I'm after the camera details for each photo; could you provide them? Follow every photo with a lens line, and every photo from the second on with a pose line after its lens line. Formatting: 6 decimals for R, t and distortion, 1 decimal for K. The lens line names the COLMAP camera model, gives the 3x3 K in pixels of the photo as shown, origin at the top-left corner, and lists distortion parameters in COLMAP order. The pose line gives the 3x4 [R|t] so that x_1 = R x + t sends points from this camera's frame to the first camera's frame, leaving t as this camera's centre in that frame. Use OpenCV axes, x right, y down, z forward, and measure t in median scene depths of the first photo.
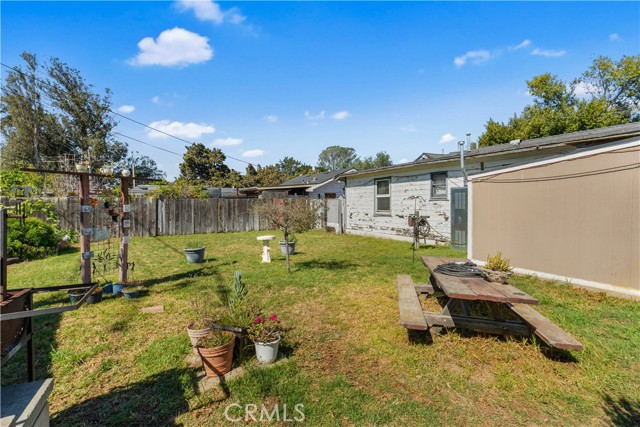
lens RADIAL K [[311.8, 0, 320.0], [0, 311.8, 213.5], [0, 0, 1]] dist [0.000198, 0.000059]
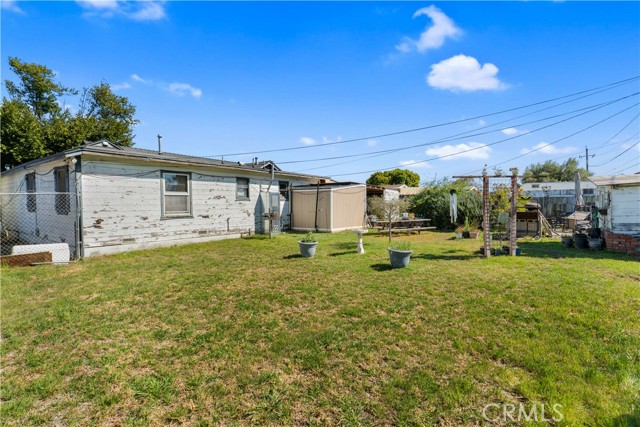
lens RADIAL K [[311.8, 0, 320.0], [0, 311.8, 213.5], [0, 0, 1]] dist [0.000198, 0.000059]
pose [[-0.444258, -0.026498, 0.895507, -0.721222], [0.029813, 0.998572, 0.044338, -0.030209], [-0.895403, 0.046395, -0.442834, 1.060000]]
